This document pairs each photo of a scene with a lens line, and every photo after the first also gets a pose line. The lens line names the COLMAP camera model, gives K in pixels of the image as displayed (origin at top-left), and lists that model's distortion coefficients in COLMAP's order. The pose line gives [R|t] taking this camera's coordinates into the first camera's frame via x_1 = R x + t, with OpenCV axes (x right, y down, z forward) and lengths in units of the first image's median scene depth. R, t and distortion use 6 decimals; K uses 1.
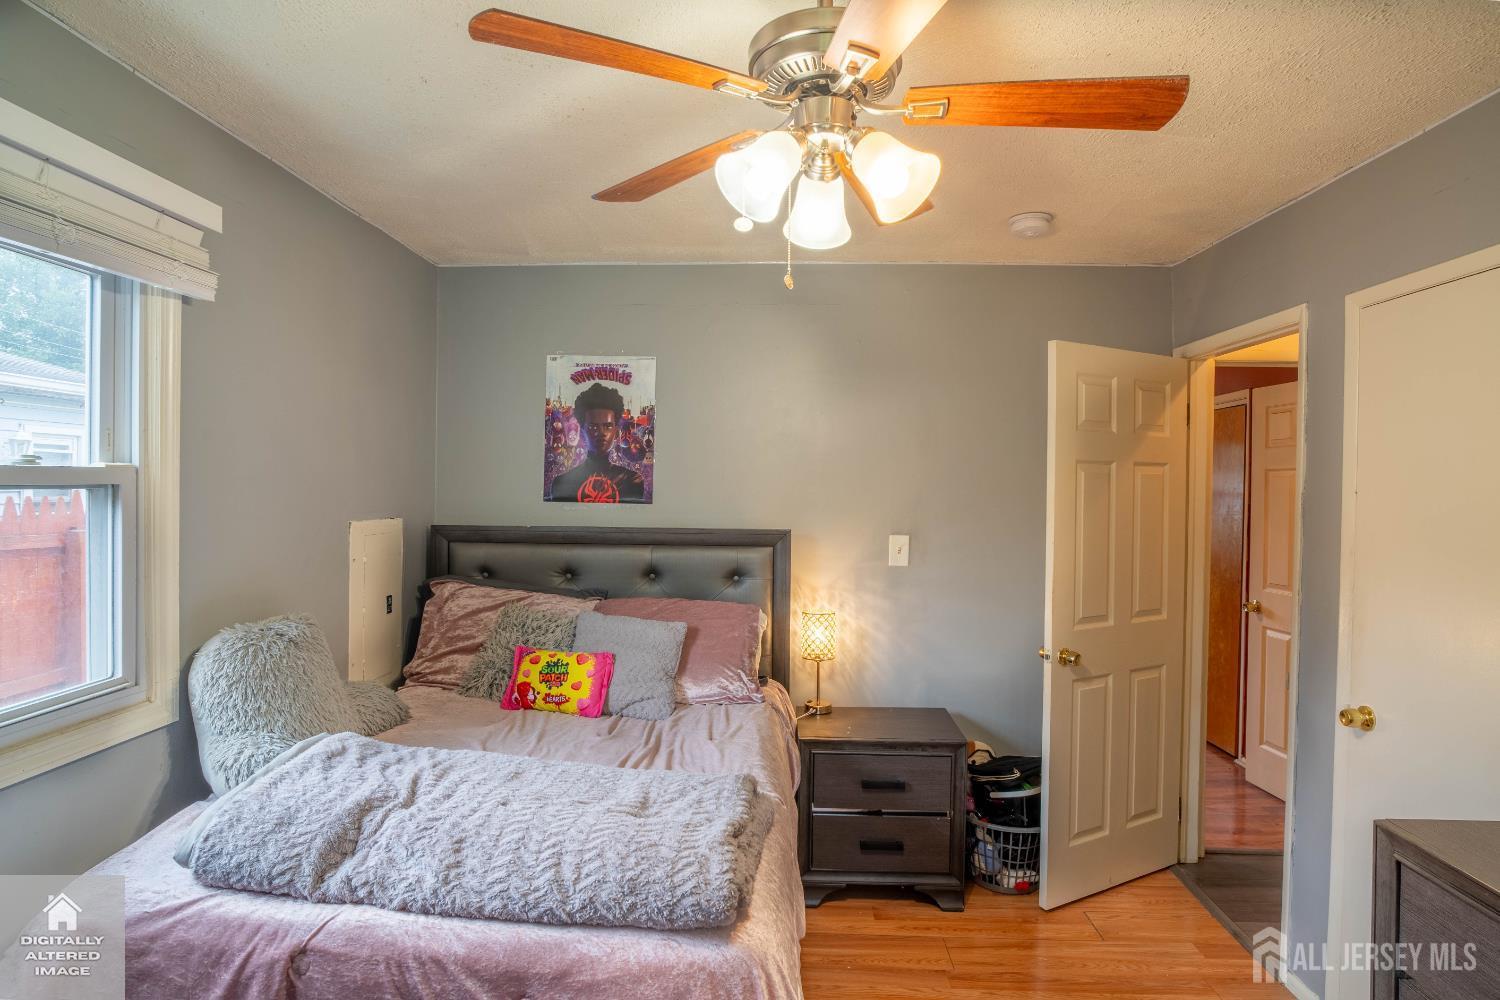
lens RADIAL K [[829.5, 0, 746.8], [0, 829.5, 494.4], [0, 0, 1]] dist [-0.060559, 0.034574]
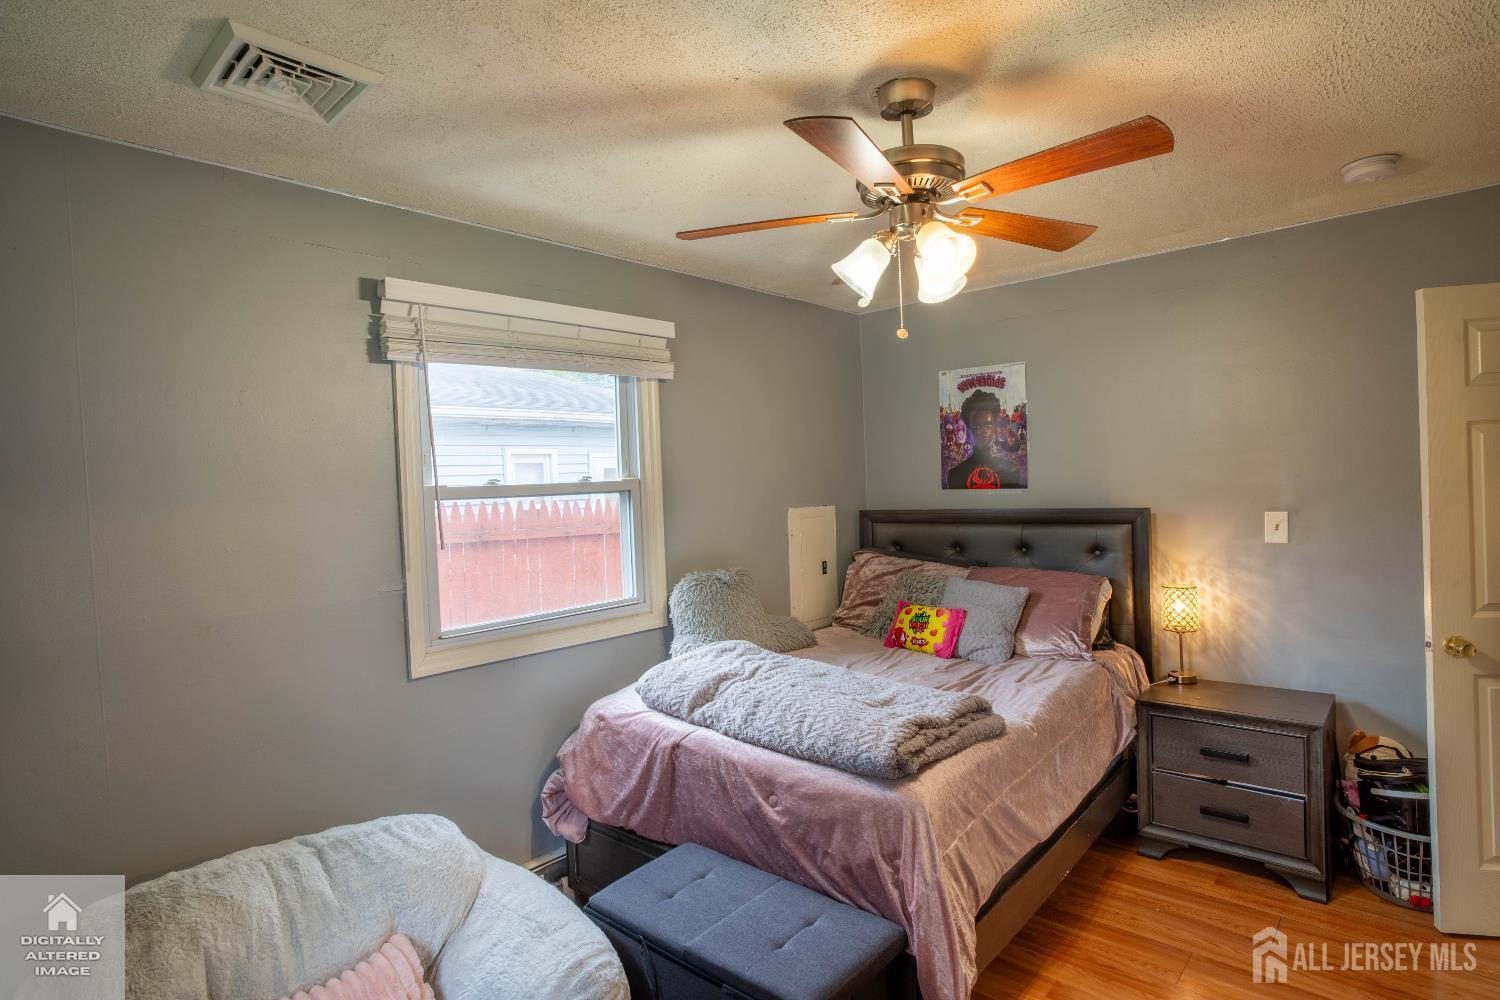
lens RADIAL K [[787.9, 0, 750.8], [0, 787.9, 495.9], [0, 0, 1]] dist [-0.056712, 0.029891]
pose [[0.767648, -0.030306, -0.640154, 0.338659], [0.040484, 0.999179, 0.001244, 0.005777], [0.639591, -0.026871, 0.768245, -0.106325]]
